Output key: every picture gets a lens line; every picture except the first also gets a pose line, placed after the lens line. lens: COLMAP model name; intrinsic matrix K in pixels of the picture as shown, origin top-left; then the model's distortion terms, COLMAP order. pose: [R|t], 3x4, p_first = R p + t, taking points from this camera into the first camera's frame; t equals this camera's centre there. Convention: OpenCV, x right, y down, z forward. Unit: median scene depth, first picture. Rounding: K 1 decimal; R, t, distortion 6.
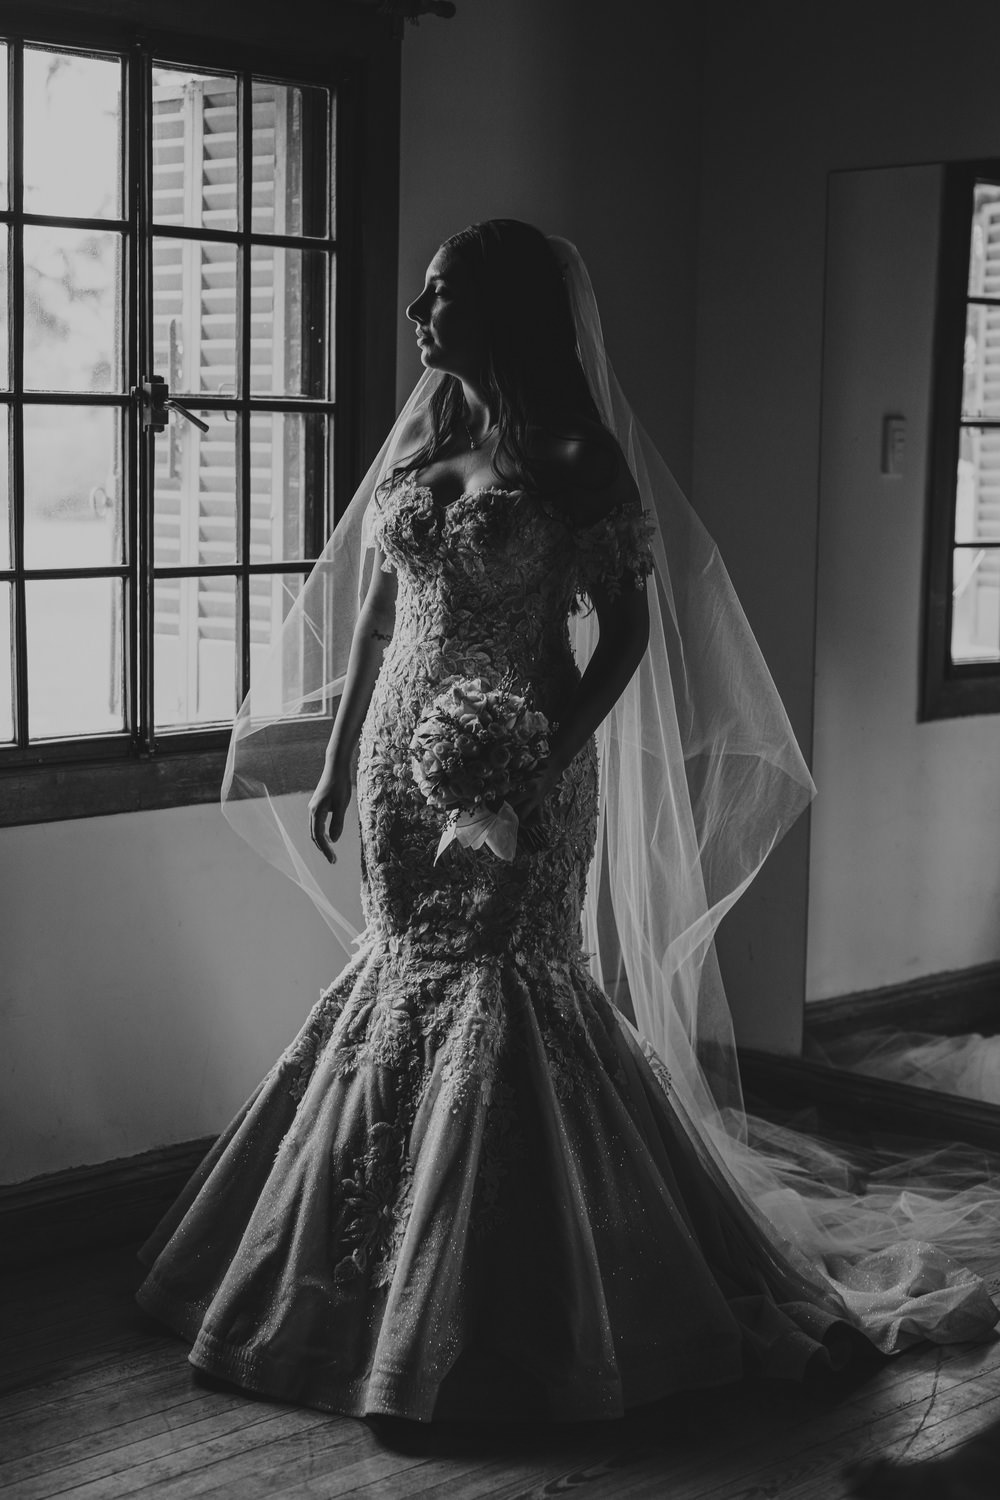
lens RADIAL K [[2043.7, 0, 498.9], [0, 2043.7, 756.1], [0, 0, 1]] dist [0.029493, 0.000000]
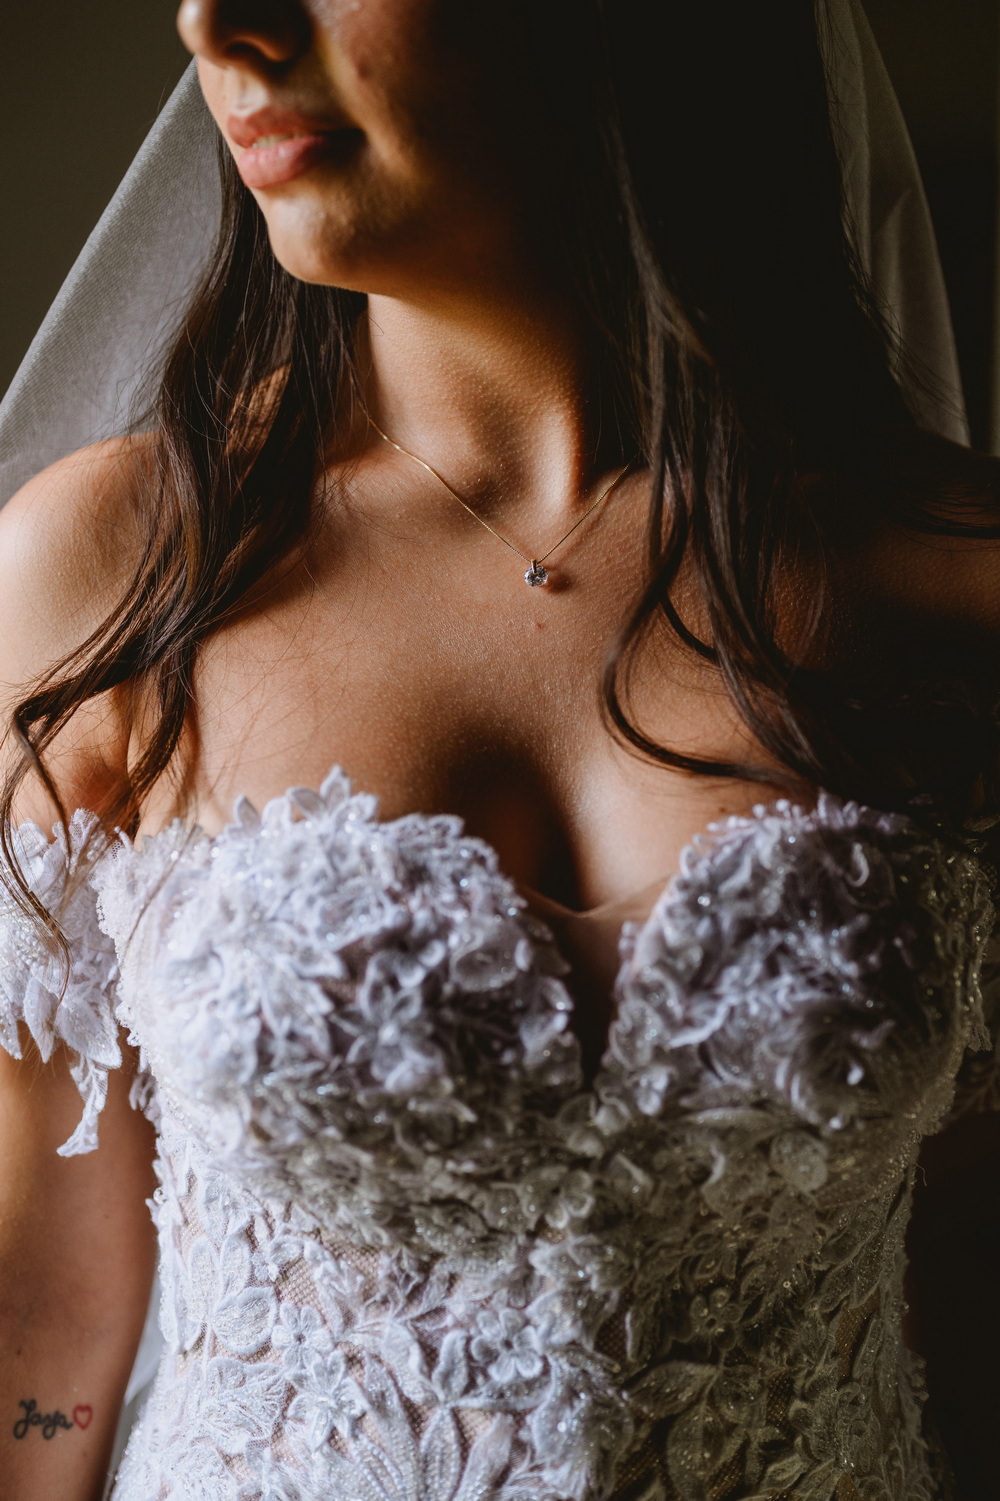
lens RADIAL K [[2045.0, 0, 503.2], [0, 2045.0, 751.6], [0, 0, 1]] dist [0.029493, 0.000000]
pose [[0.820690, -0.134366, 0.555350, -0.142758], [0.121361, 0.990771, 0.060370, -0.149823], [-0.558337, 0.017852, 0.829422, 0.831023]]
